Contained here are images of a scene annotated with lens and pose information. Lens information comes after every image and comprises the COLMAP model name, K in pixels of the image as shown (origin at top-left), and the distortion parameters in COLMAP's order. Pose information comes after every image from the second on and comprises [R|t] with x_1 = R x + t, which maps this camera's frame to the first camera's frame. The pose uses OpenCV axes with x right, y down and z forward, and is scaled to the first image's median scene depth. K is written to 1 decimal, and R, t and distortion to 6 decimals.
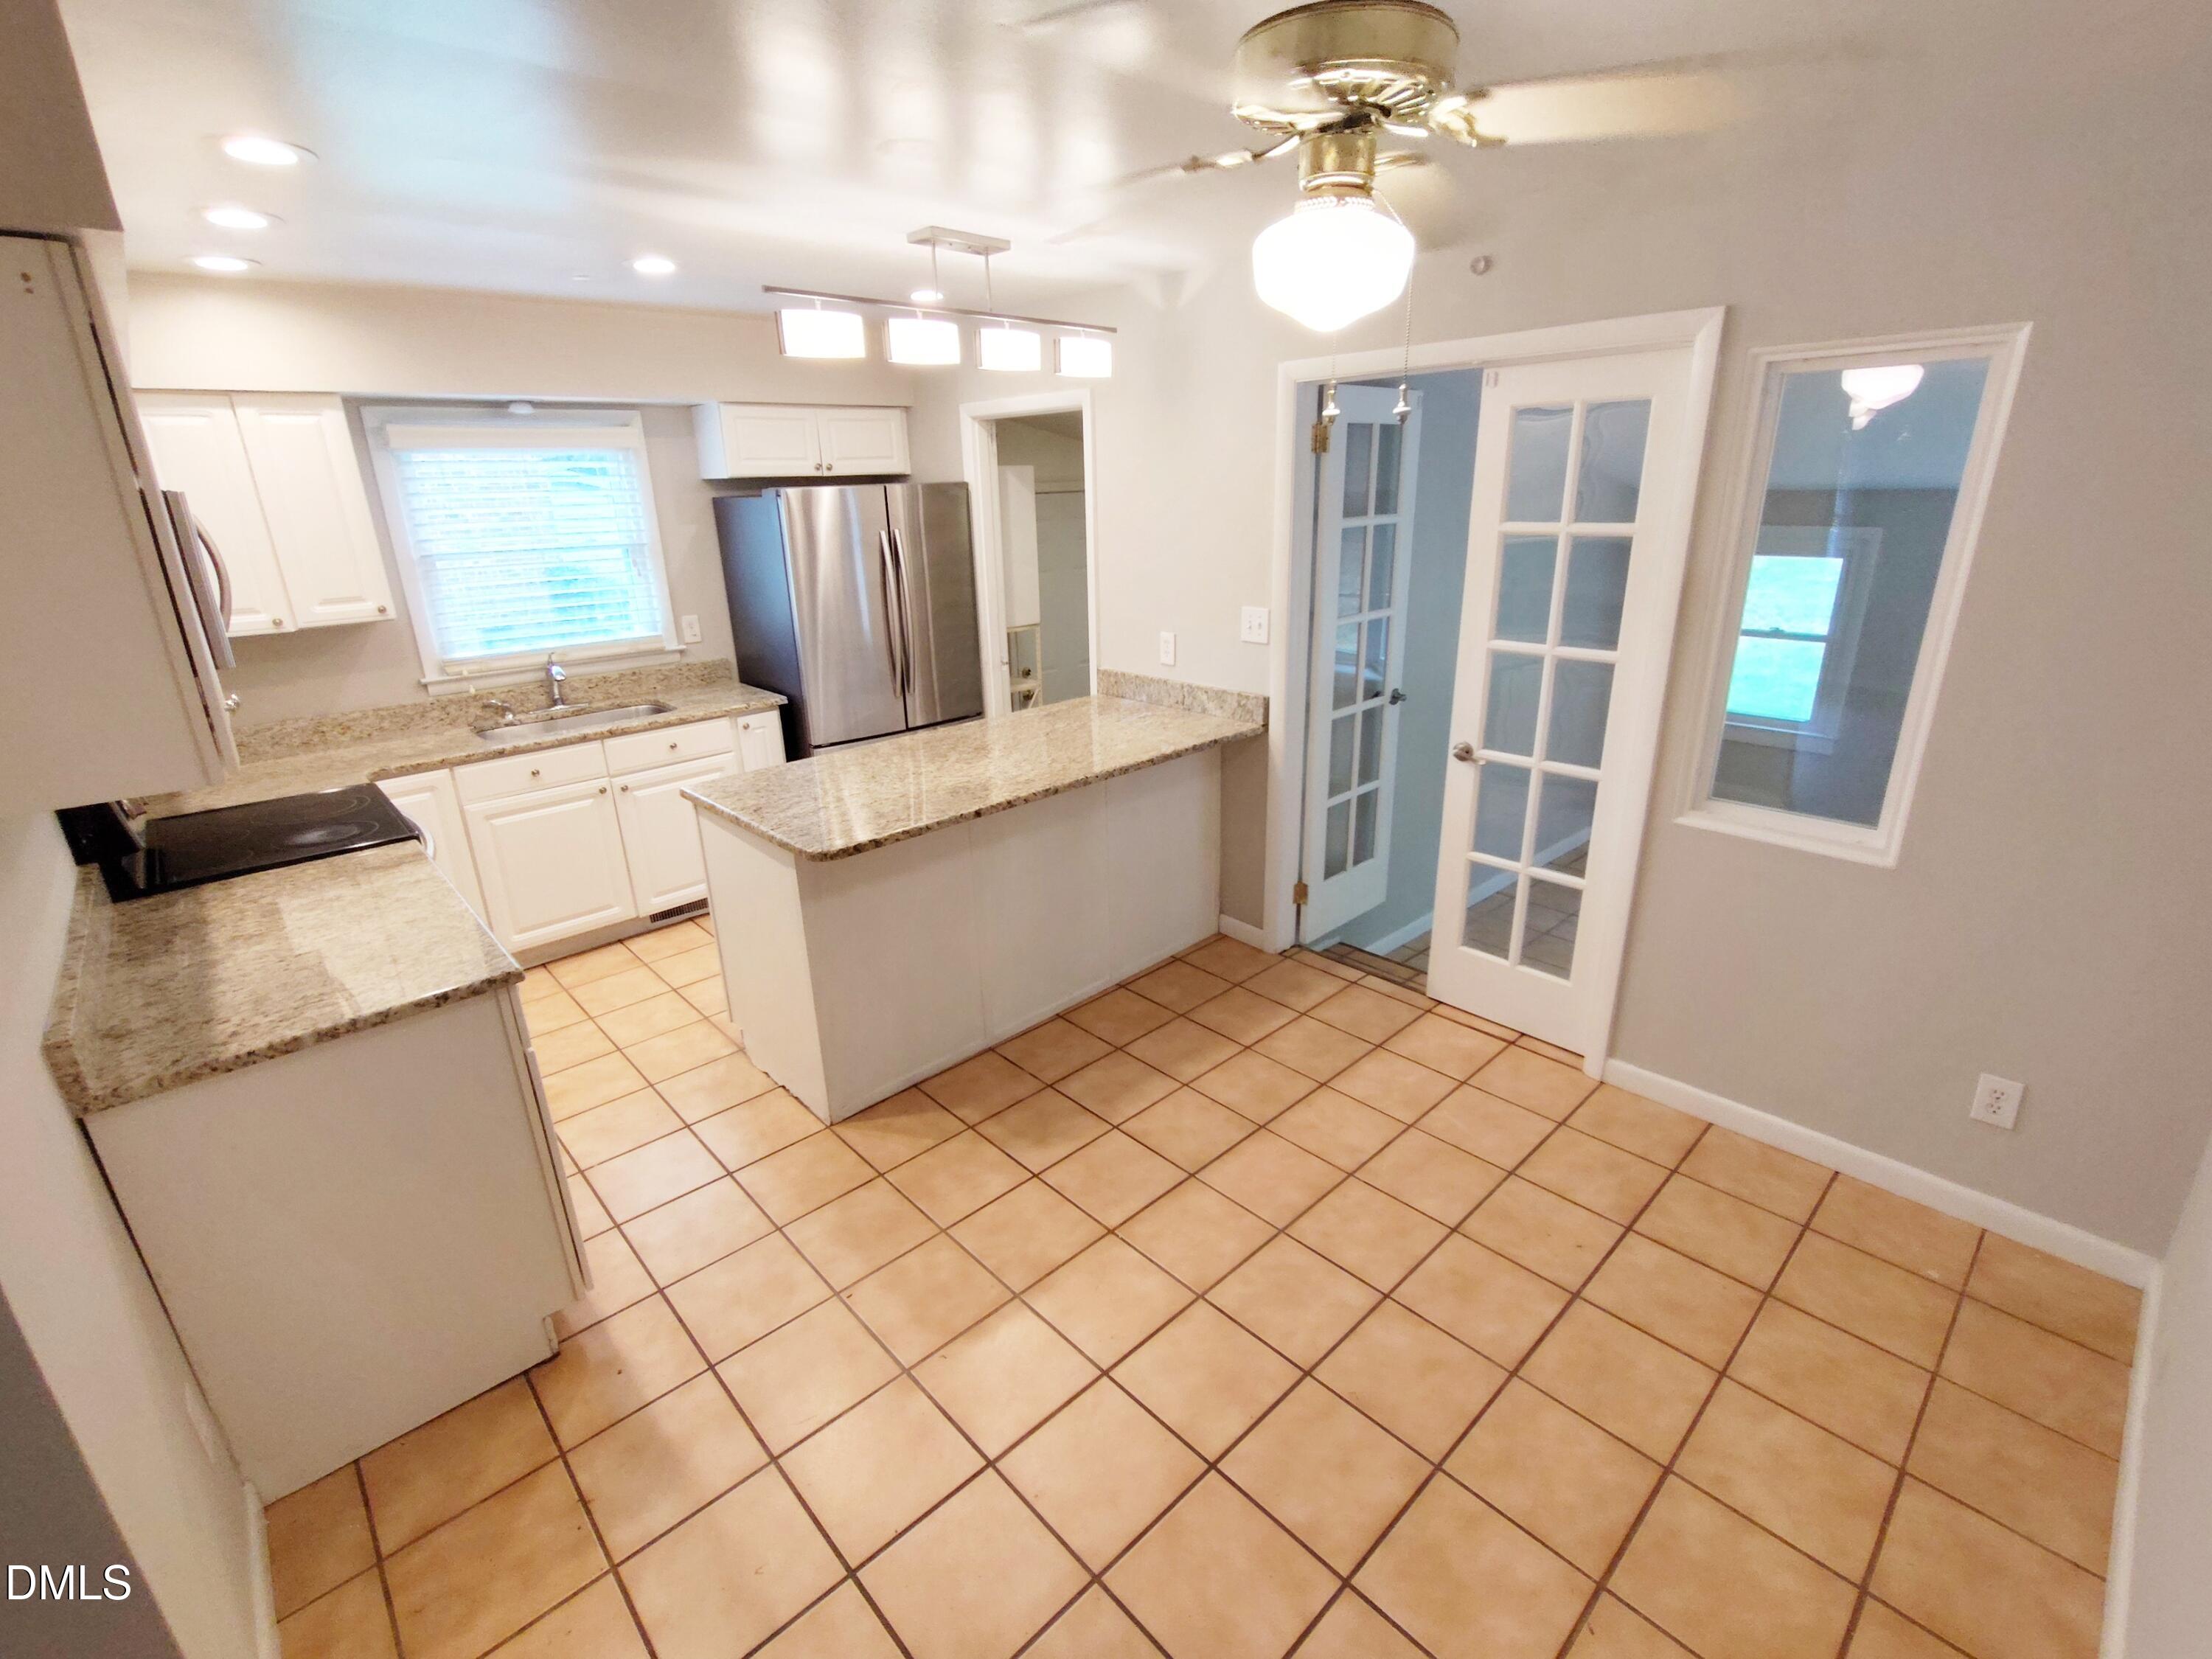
lens RADIAL K [[1004.0, 0, 1105.6], [0, 1004.0, 830.3], [0, 0, 1]] dist [-0.001940, -0.000365]
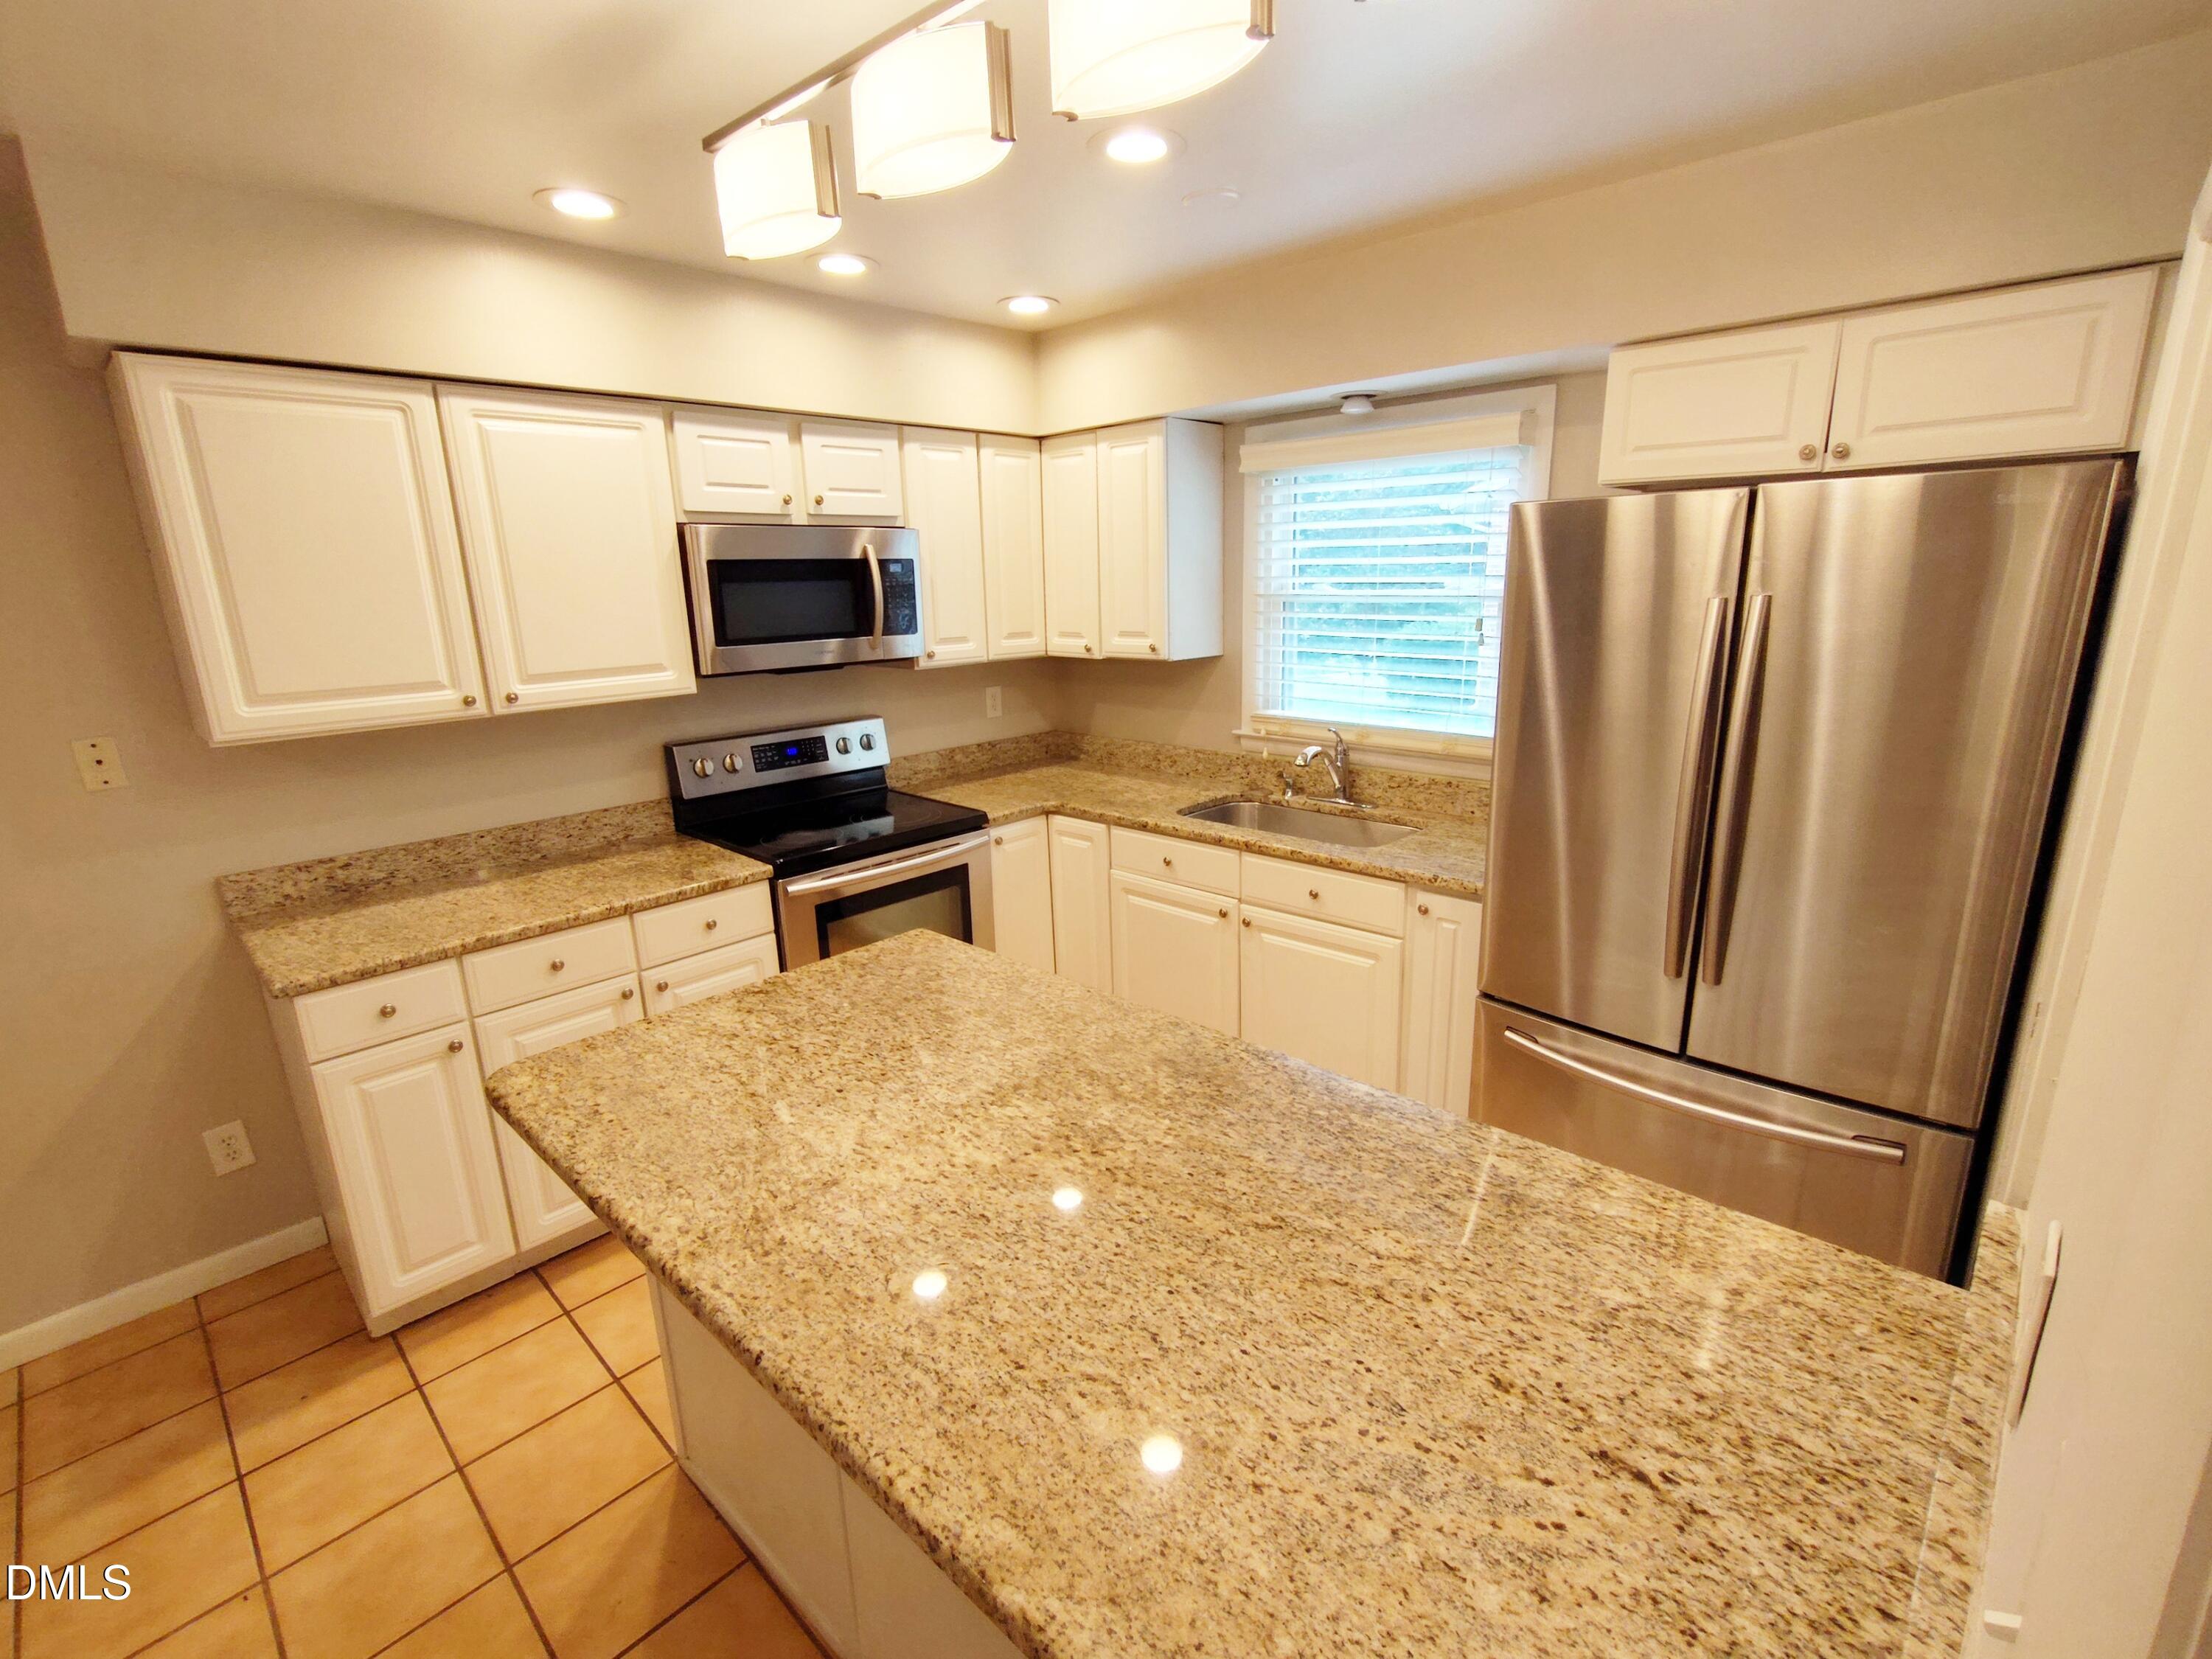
lens RADIAL K [[1004.0, 0, 1105.6], [0, 1004.0, 830.3], [0, 0, 1]] dist [-0.001940, -0.000365]
pose [[0.061064, 0.277836, -0.958686, 0.202851], [-0.305941, 0.919457, 0.246980, -0.261054], [0.950090, 0.278219, 0.141147, 0.808353]]
